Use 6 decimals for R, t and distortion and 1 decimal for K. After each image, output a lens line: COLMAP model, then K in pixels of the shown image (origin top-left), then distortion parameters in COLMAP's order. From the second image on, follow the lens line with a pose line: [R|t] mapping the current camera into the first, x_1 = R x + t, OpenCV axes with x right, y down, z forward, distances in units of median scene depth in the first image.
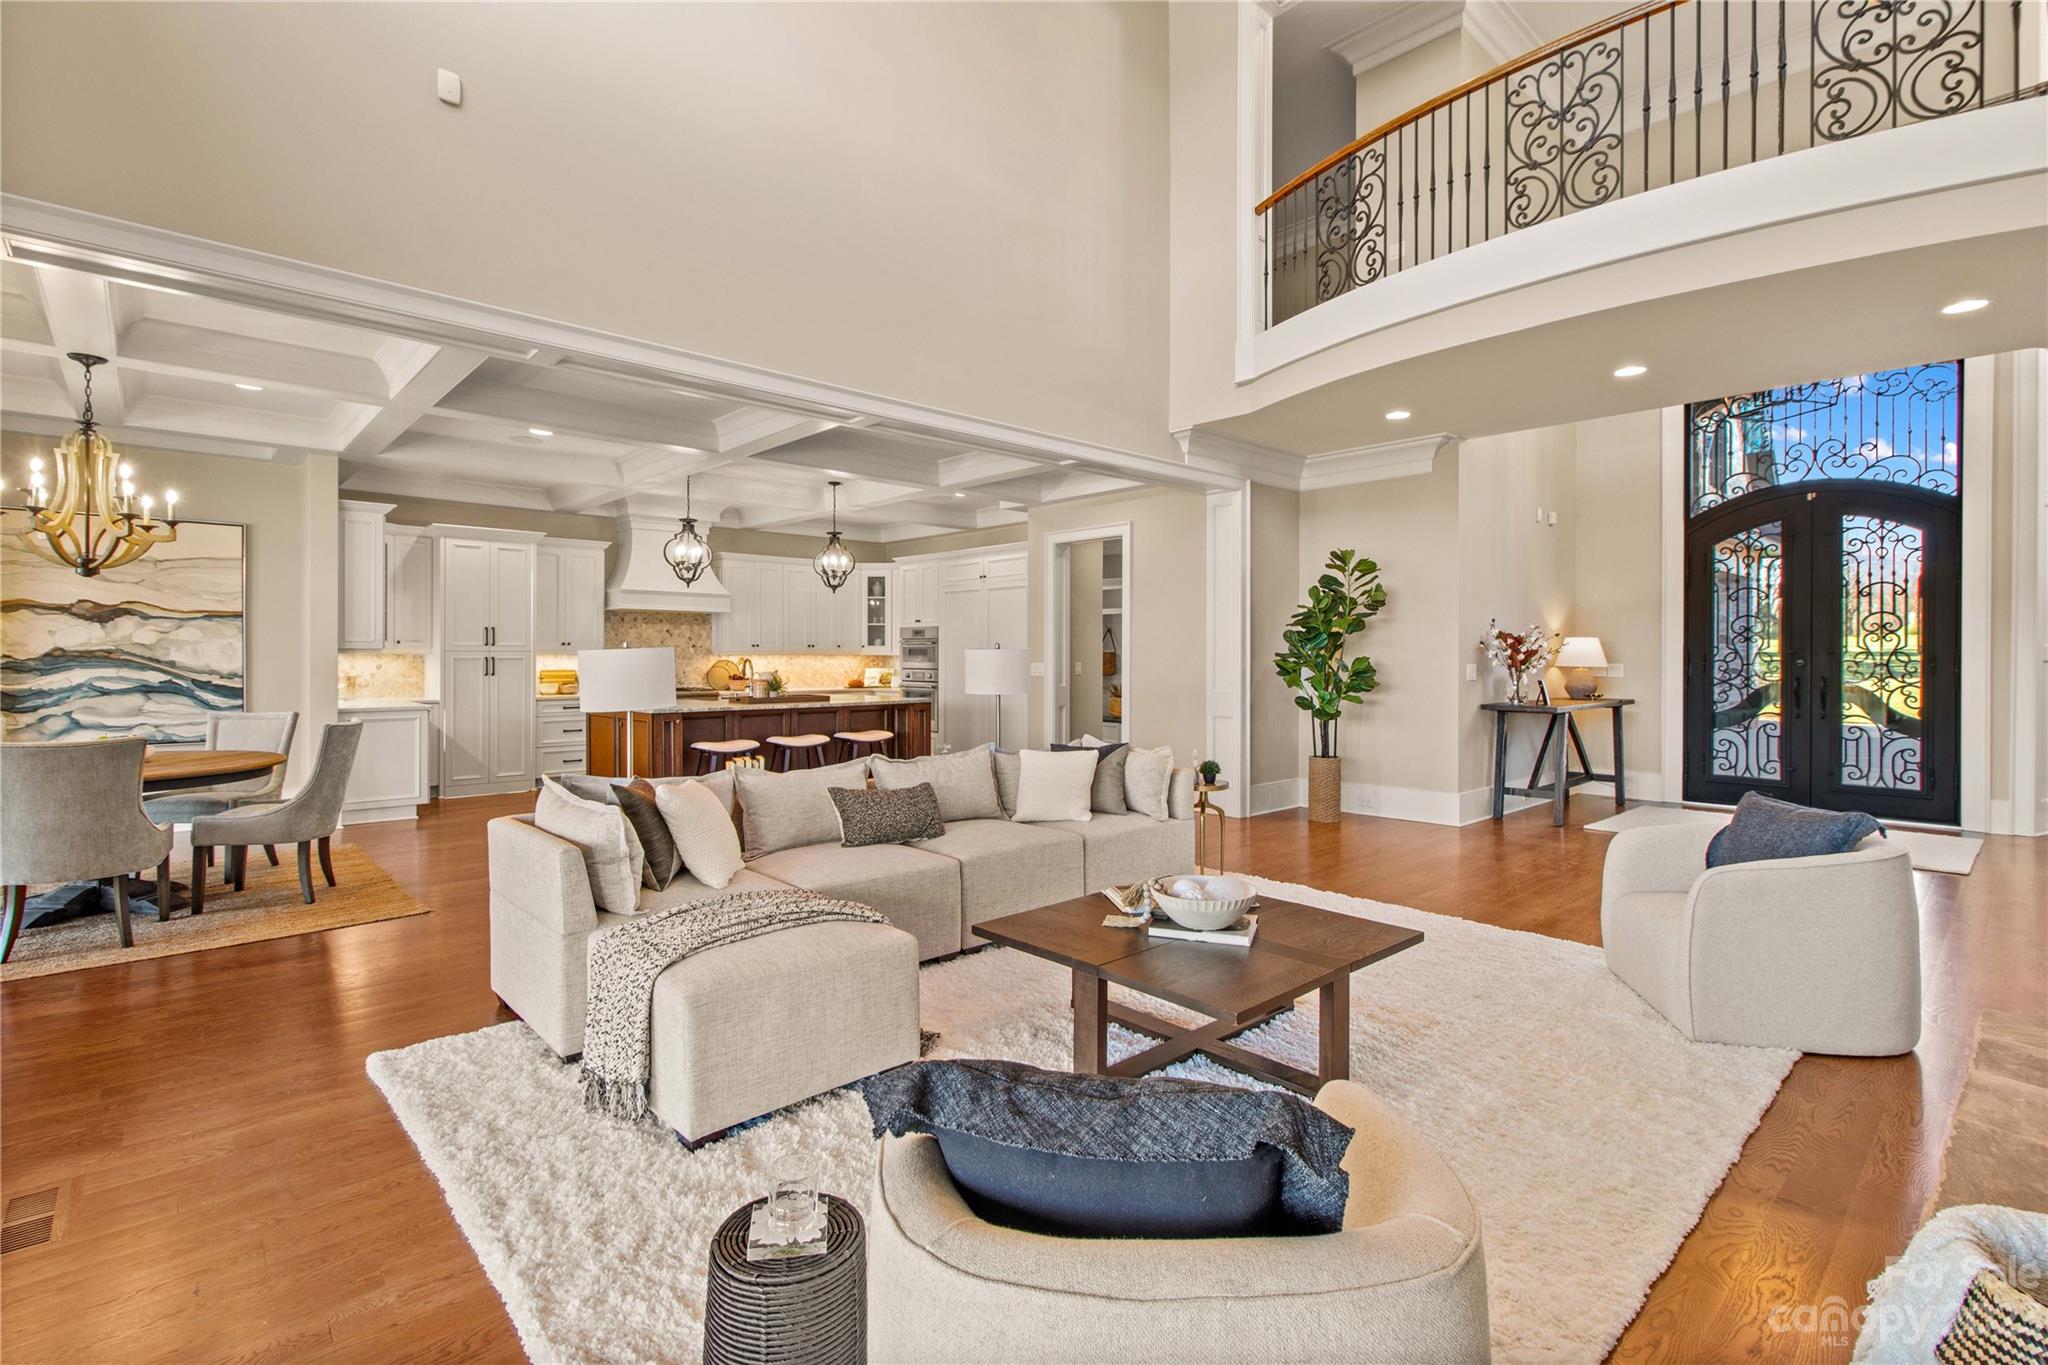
lens RADIAL K [[956.8, 0, 1041.5], [0, 956.8, 663.2], [0, 0, 1]] dist [-0.008465, 0.006010]
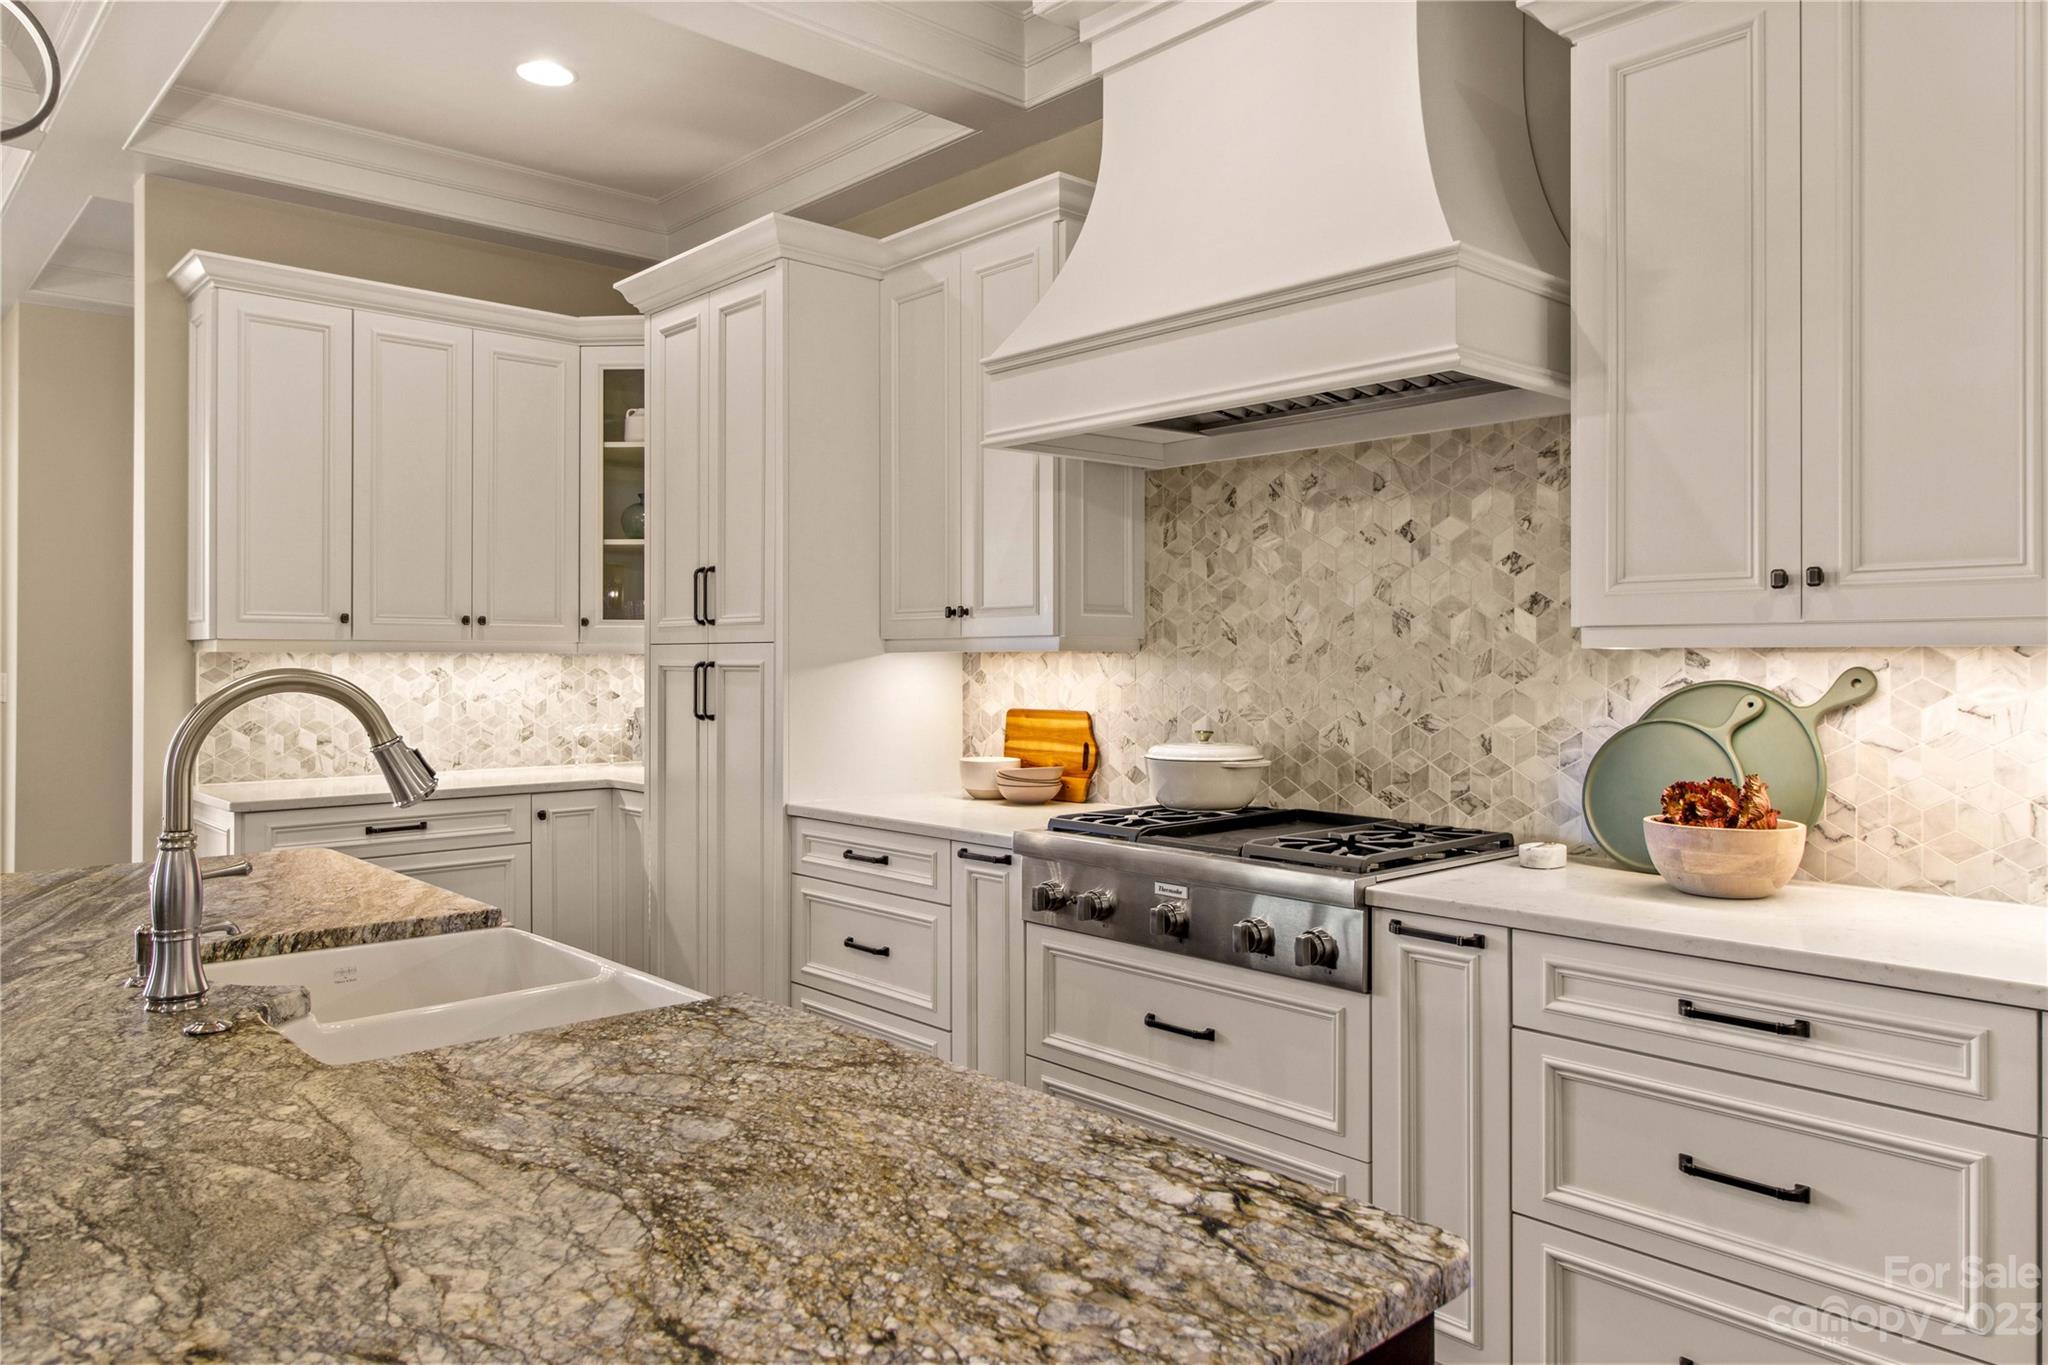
lens RADIAL K [[1372.6, 0, 1016.4], [0, 1372.6, 662.5], [0, 0, 1]] dist [0.001758, -0.000829]
pose [[-0.016429, -0.000615, -0.999865, -0.149552], [-0.008187, 0.999966, -0.000481, -0.007948], [0.999832, 0.008178, -0.016434, 1.299963]]
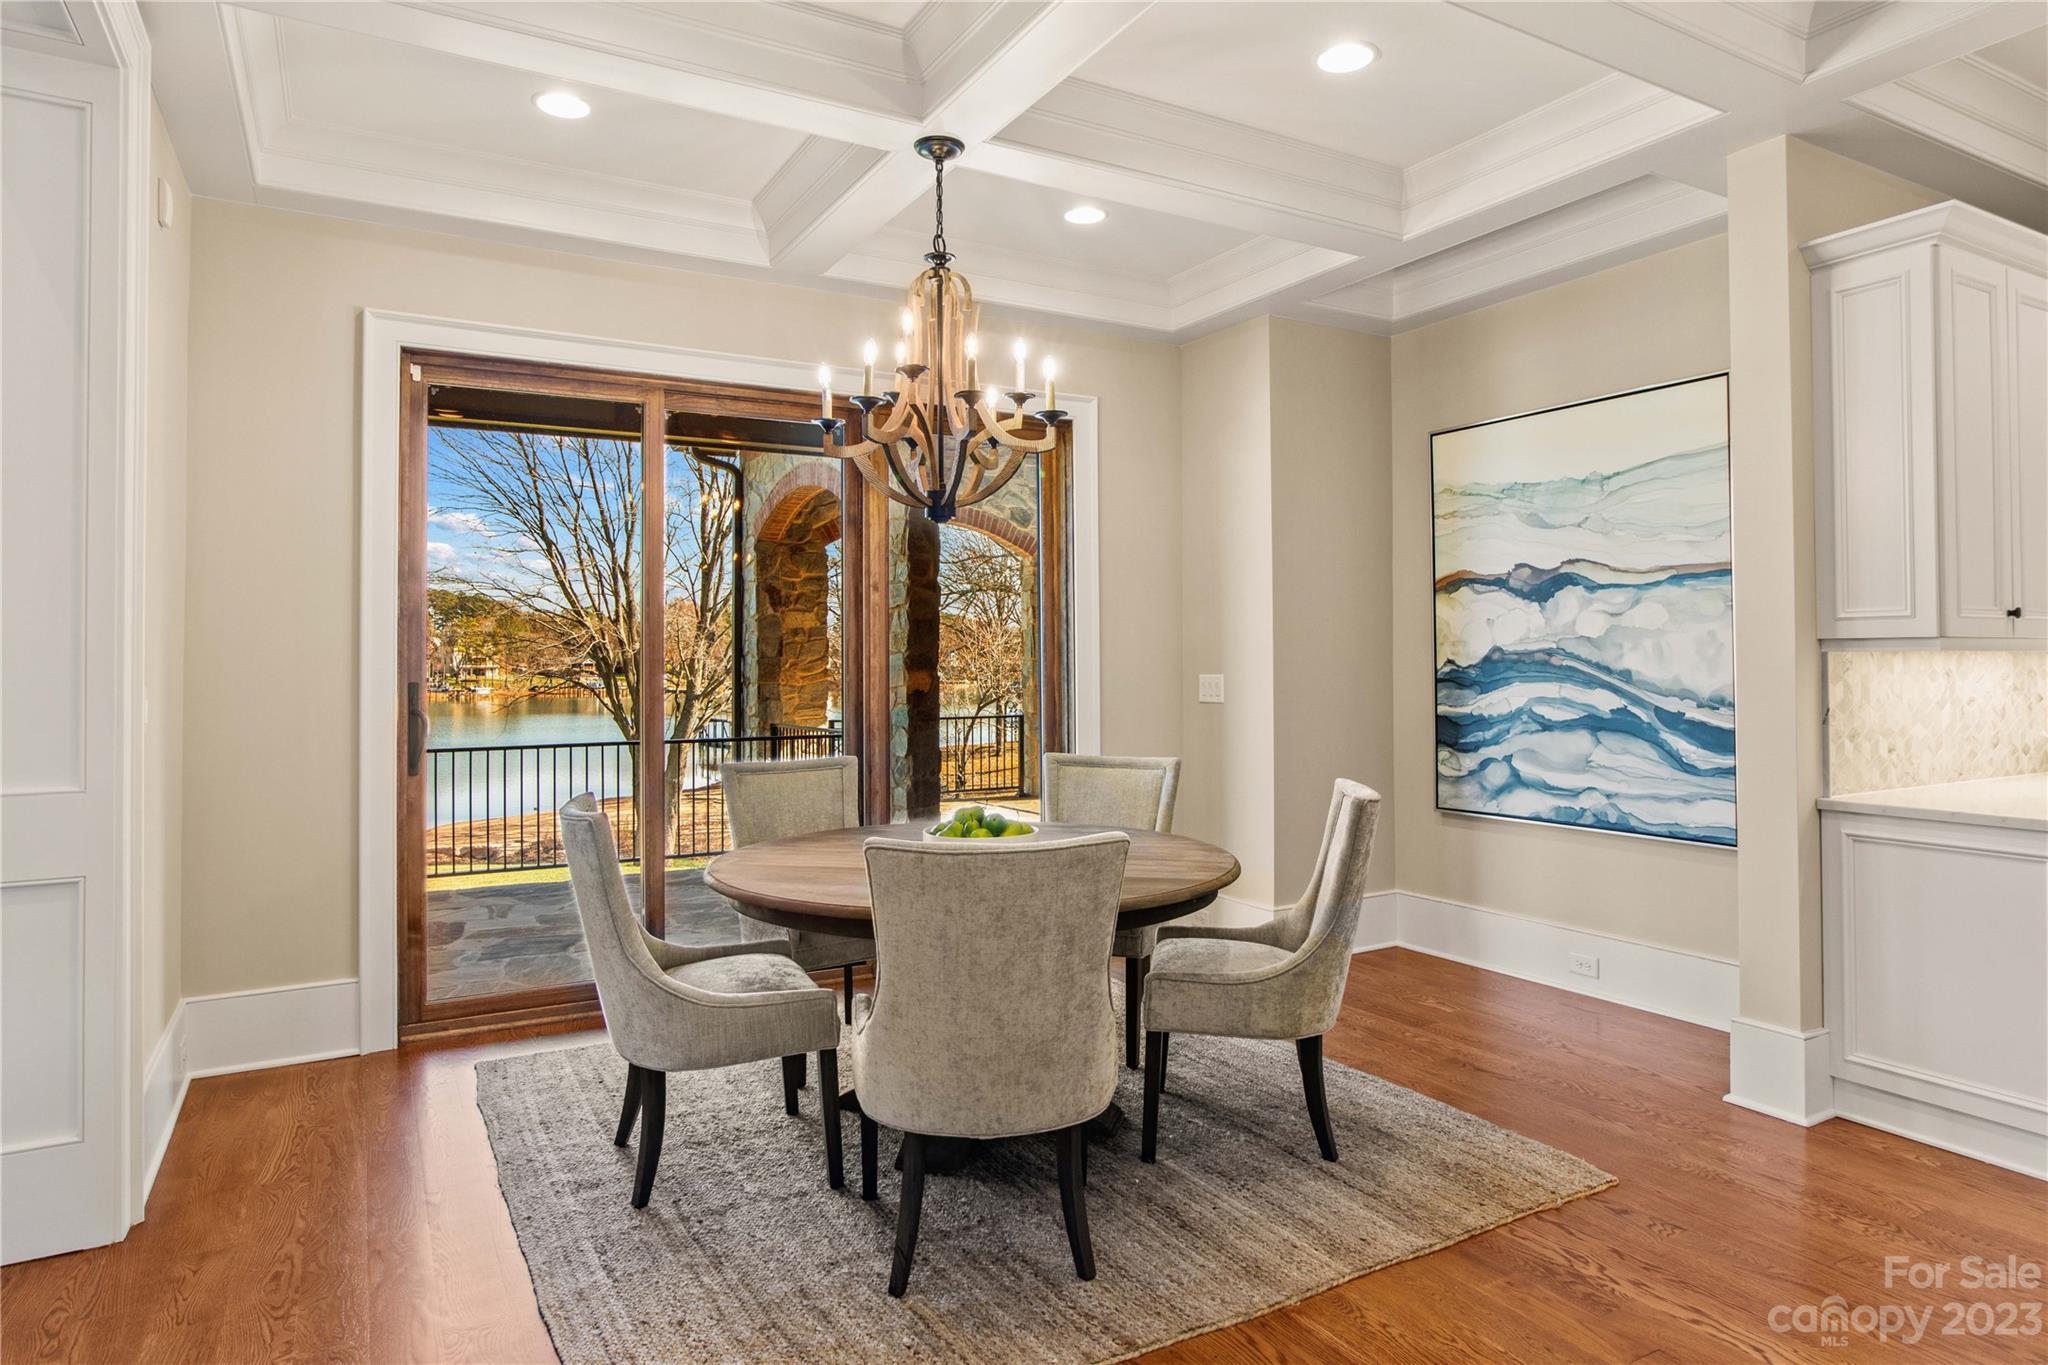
lens RADIAL K [[1196.1, 0, 992.6], [0, 1196.1, 643.1], [0, 0, 1]] dist [-0.029691, 0.006222]
pose [[-0.254992, -0.016387, -0.966804, -0.197178], [-0.003743, 0.999866, -0.015960, -0.004850], [0.966936, -0.000450, -0.255019, 0.765706]]
